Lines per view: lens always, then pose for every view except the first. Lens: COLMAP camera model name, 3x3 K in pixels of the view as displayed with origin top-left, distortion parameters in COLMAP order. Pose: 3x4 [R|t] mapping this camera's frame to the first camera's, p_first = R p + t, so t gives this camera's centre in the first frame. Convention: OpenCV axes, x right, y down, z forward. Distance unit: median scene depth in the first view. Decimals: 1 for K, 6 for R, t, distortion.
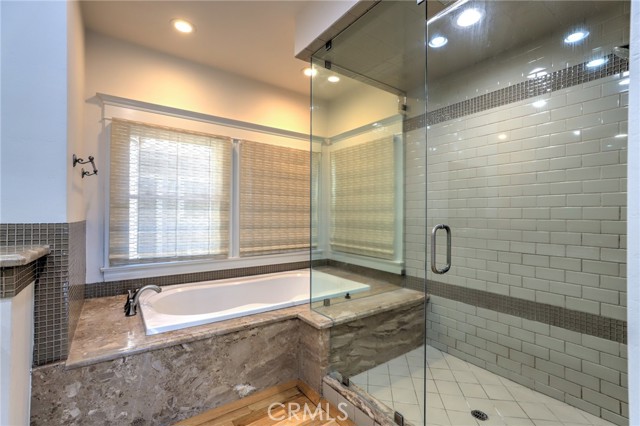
lens RADIAL K [[290.6, 0, 320.0], [0, 290.6, 213.0], [0, 0, 1]] dist [-0.000333, 0.006954]
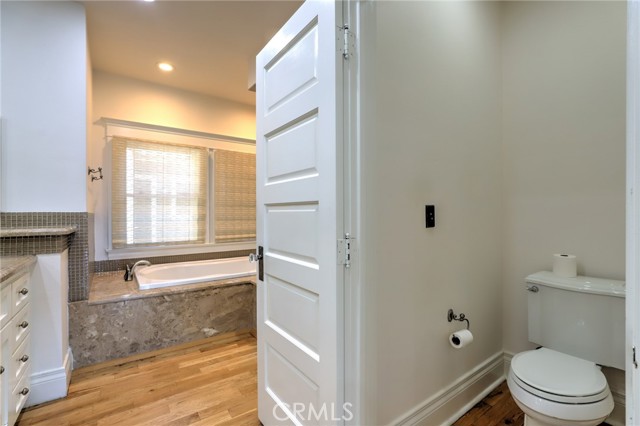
lens RADIAL K [[295.3, 0, 320.0], [0, 295.3, 213.0], [0, 0, 1]] dist [-0.004306, -0.000272]
pose [[0.999958, -0.009084, -0.001363, 0.263988], [0.009093, 0.999938, 0.006423, 0.027679], [0.001305, -0.006436, 0.999978, -0.396649]]
